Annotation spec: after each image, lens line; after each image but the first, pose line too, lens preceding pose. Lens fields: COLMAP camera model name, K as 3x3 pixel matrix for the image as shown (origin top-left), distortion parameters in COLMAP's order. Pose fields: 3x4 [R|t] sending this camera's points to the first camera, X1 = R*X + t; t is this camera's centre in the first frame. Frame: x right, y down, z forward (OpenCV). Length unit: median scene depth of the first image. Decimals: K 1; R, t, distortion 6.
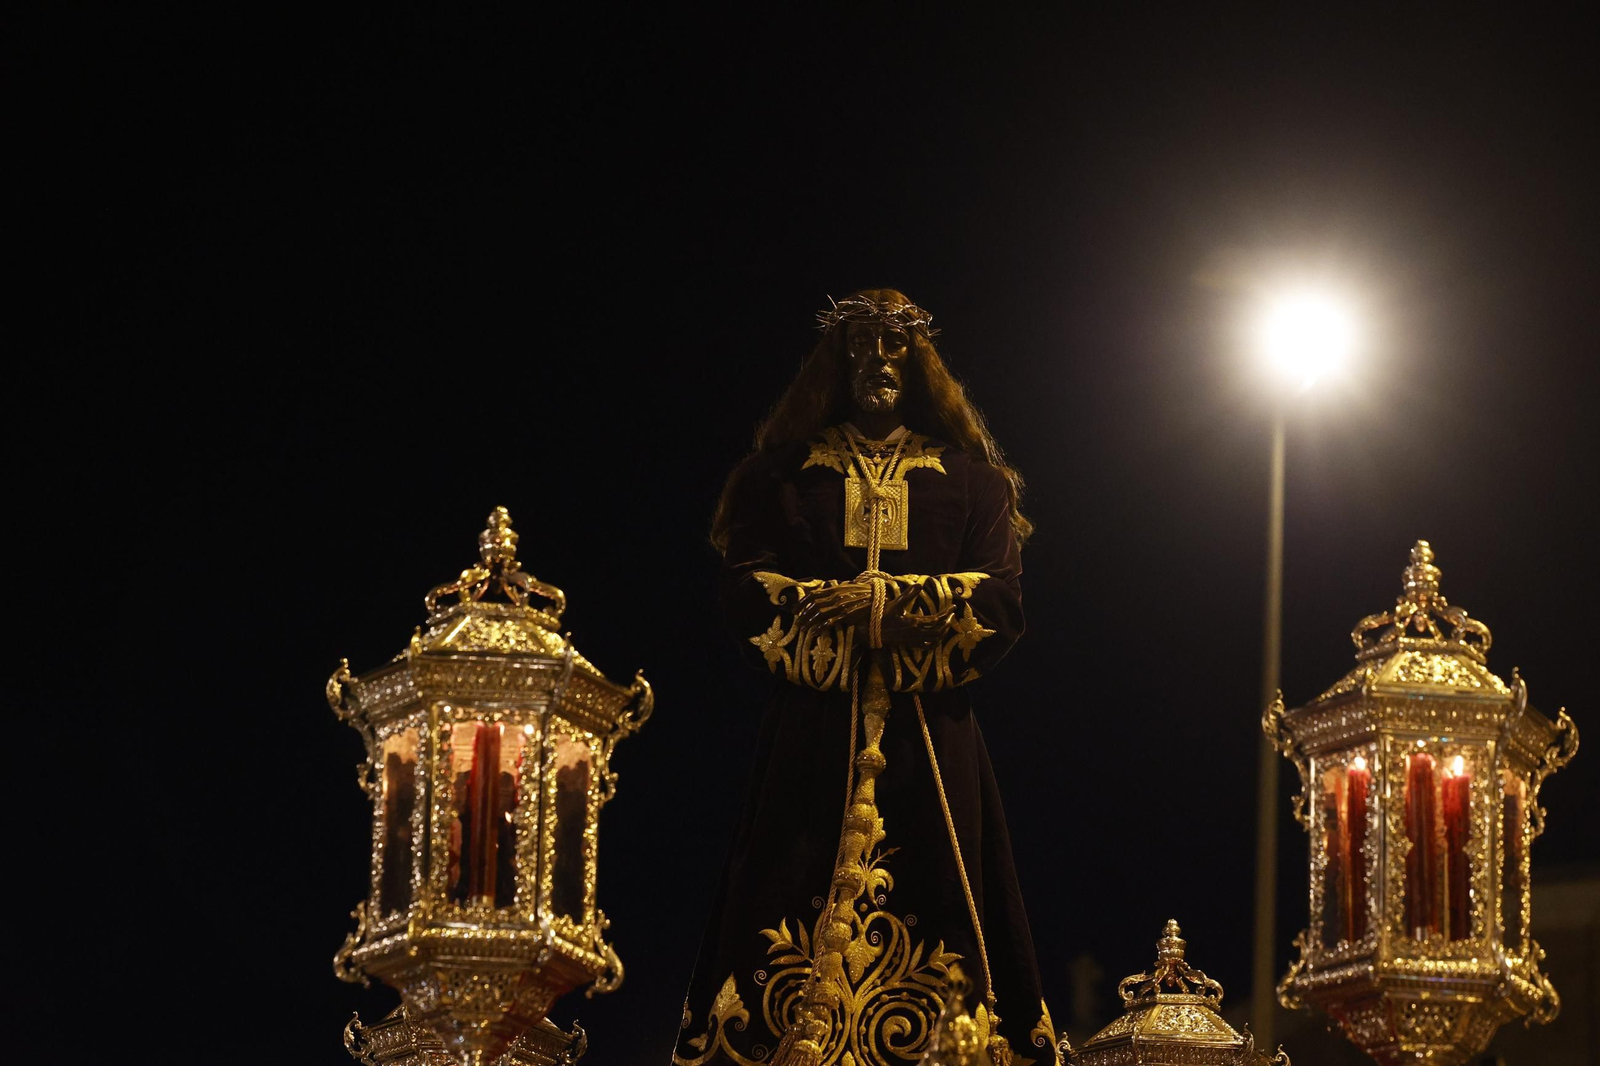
lens RADIAL K [[5338.8, 0, 801.3], [0, 5338.8, 534.8], [0, 0, 1]] dist [-0.018325, 0.000000]
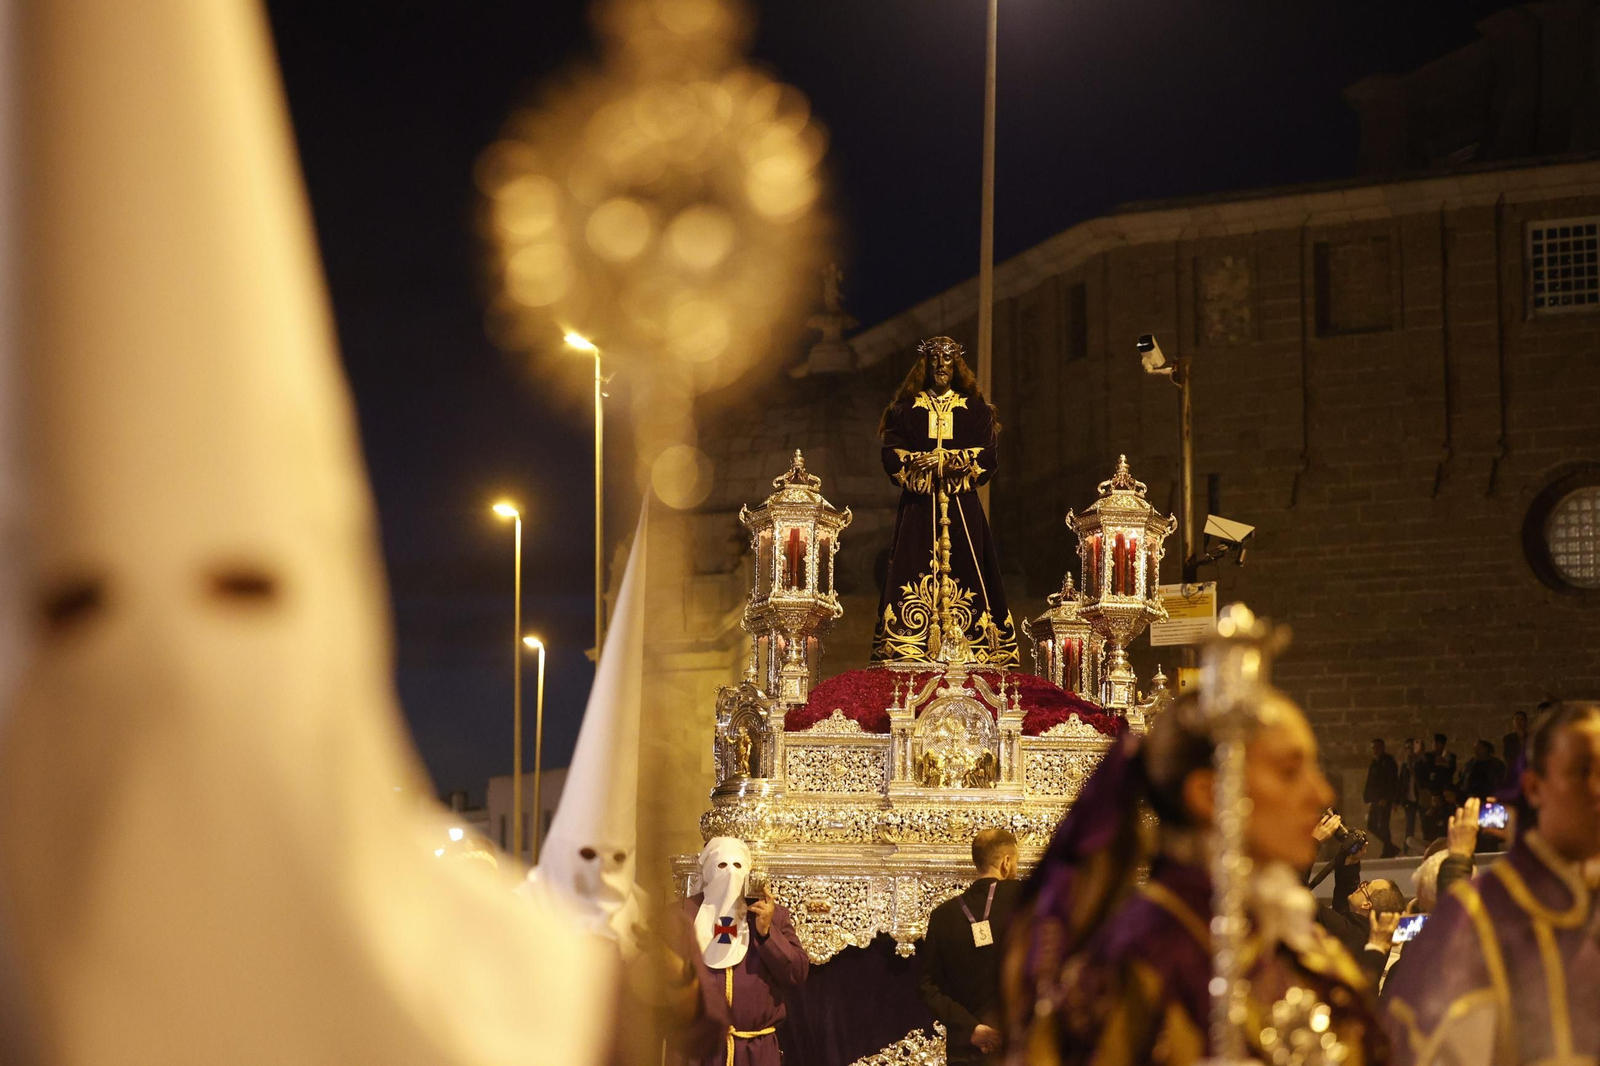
lens RADIAL K [[3806.5, 0, 804.6], [0, 3806.5, 535.1], [0, 0, 1]] dist [0.054299, 0.000000]
pose [[0.998319, -0.017375, -0.055300, 0.057696], [0.022196, 0.995892, 0.087788, -0.134363], [0.053547, -0.088867, 0.994603, -1.002317]]
